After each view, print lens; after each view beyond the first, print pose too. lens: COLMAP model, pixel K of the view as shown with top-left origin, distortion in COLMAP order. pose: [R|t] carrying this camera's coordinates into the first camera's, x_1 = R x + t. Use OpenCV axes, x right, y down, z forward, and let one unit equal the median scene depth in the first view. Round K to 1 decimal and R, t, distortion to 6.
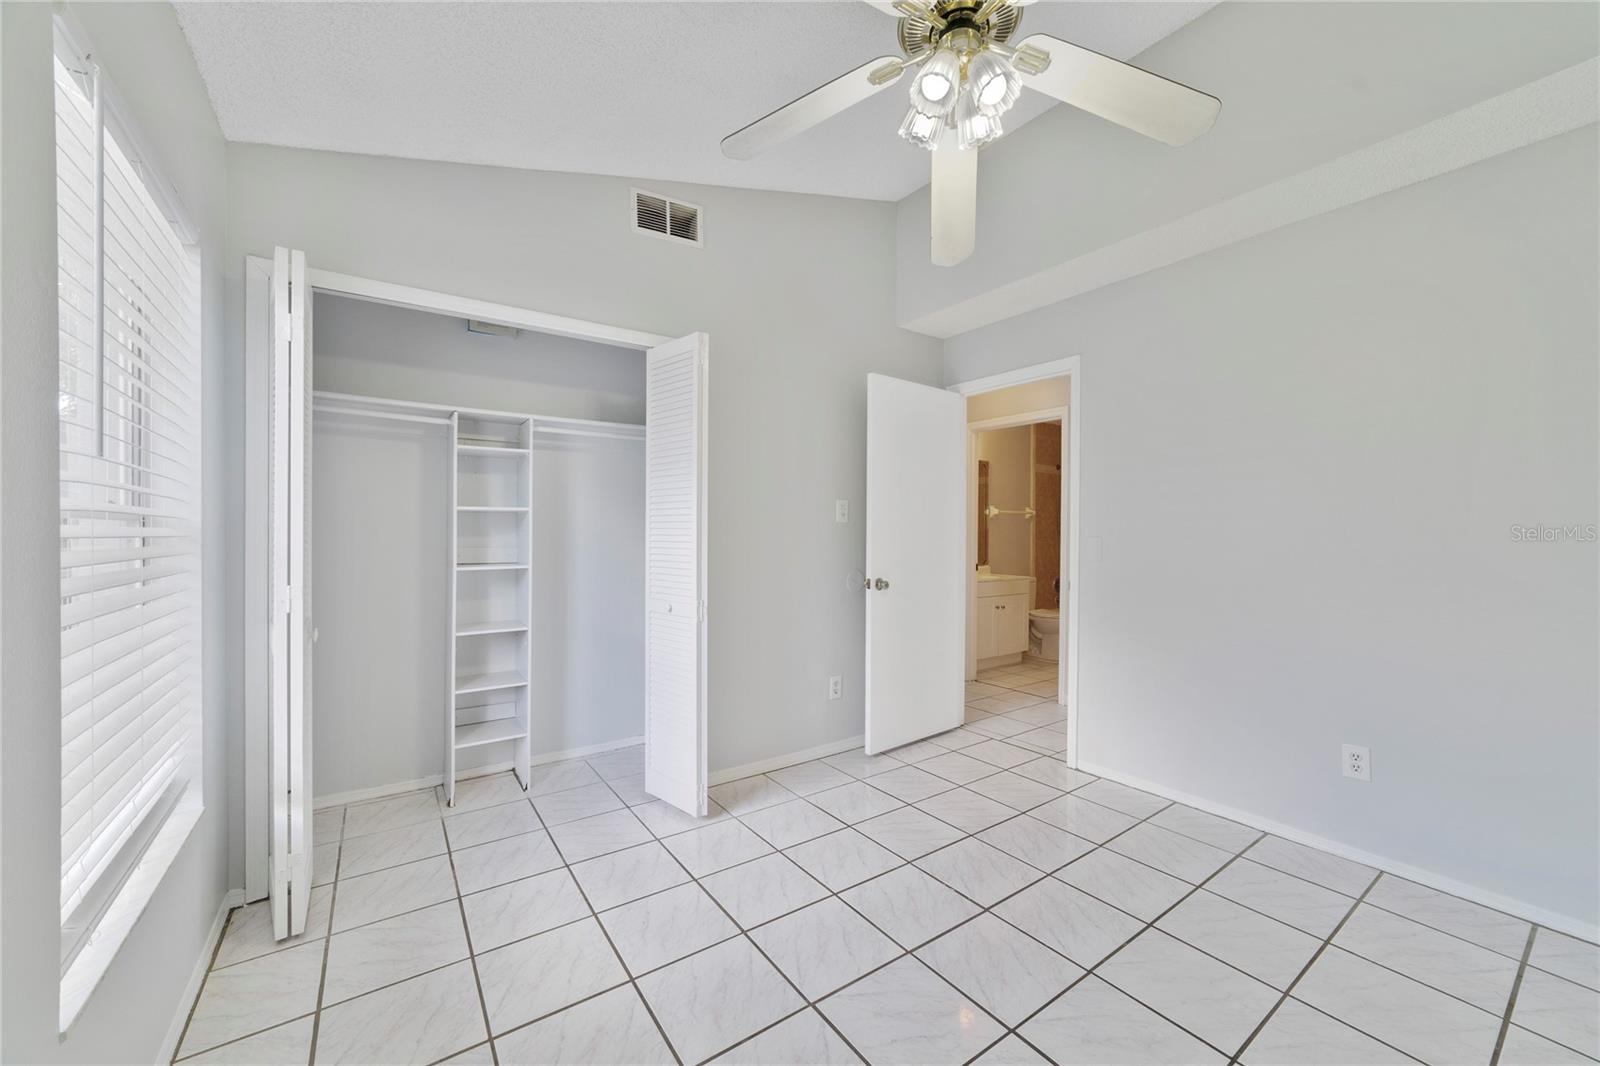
lens RADIAL K [[610.6, 0, 806.8], [0, 610.6, 536.6], [0, 0, 1]] dist [-0.028753, 0.010145]
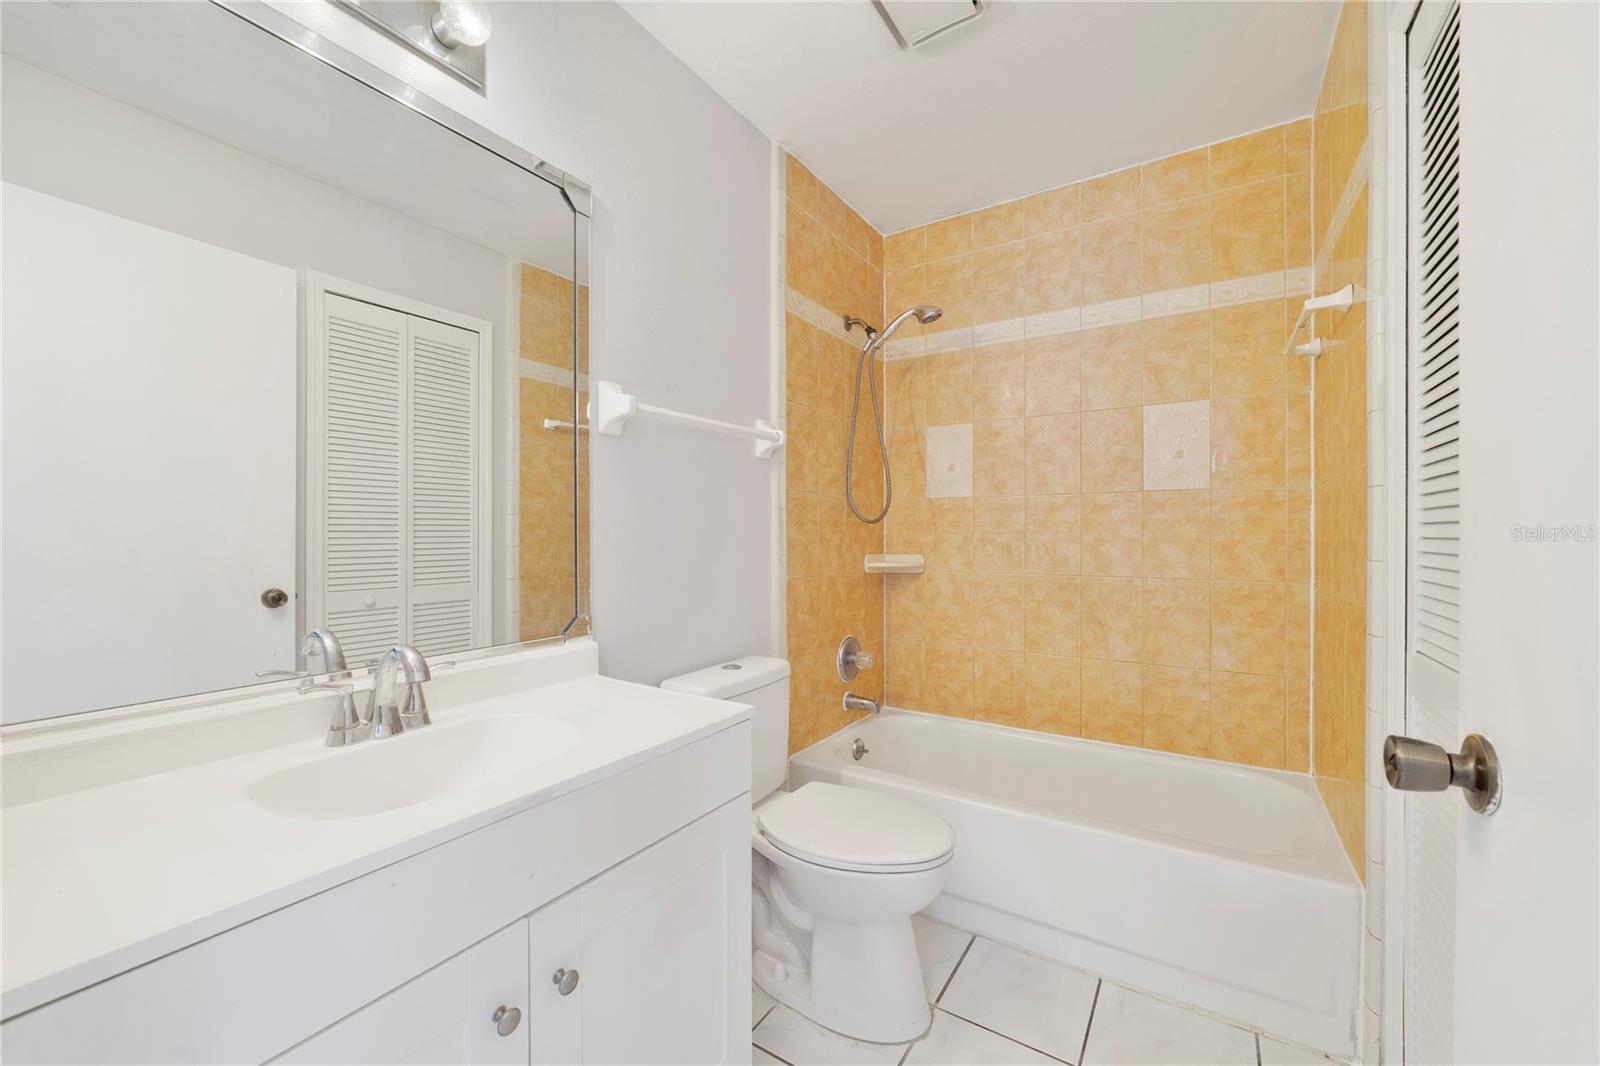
lens RADIAL K [[610.6, 0, 806.8], [0, 610.6, 536.6], [0, 0, 1]] dist [-0.028753, 0.010145]
pose [[0.929500, -0.007275, 0.368751, 0.274814], [0.005418, 0.999967, 0.006071, 0.007416], [-0.368783, -0.003645, 0.929508, 0.718583]]
